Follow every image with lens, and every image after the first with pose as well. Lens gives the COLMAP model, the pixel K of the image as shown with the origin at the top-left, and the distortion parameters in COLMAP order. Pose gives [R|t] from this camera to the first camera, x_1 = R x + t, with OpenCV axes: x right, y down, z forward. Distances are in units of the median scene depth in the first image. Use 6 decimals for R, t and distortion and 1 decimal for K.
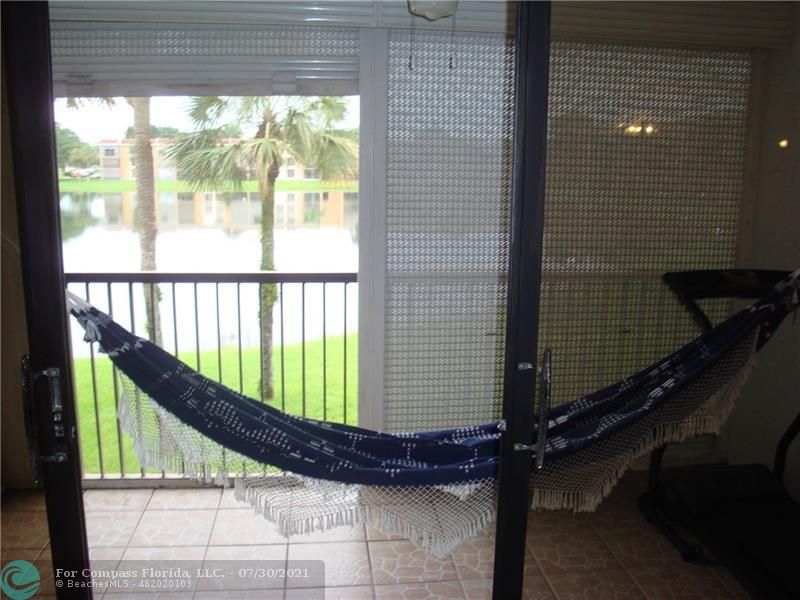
lens RADIAL K [[714.9, 0, 397.9], [0, 714.9, 300.2], [0, 0, 1]] dist [-0.153988, 0.128590]
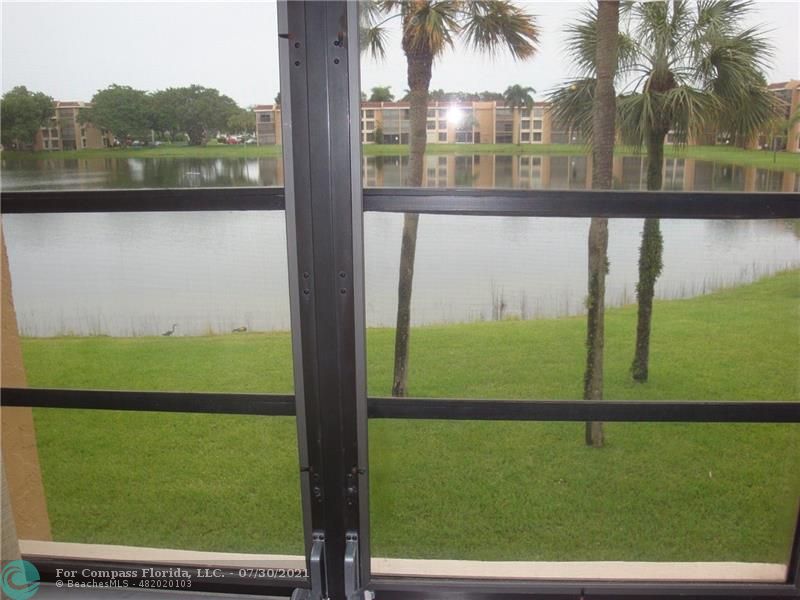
lens RADIAL K [[714.9, 0, 398.0], [0, 714.9, 307.6], [0, 0, 1]] dist [-0.153988, 0.128590]
pose [[0.984007, 0.021062, -0.176881, -0.327354], [-0.010283, 0.998046, 0.061634, -0.007018], [0.177833, -0.058829, 0.982301, 0.025704]]
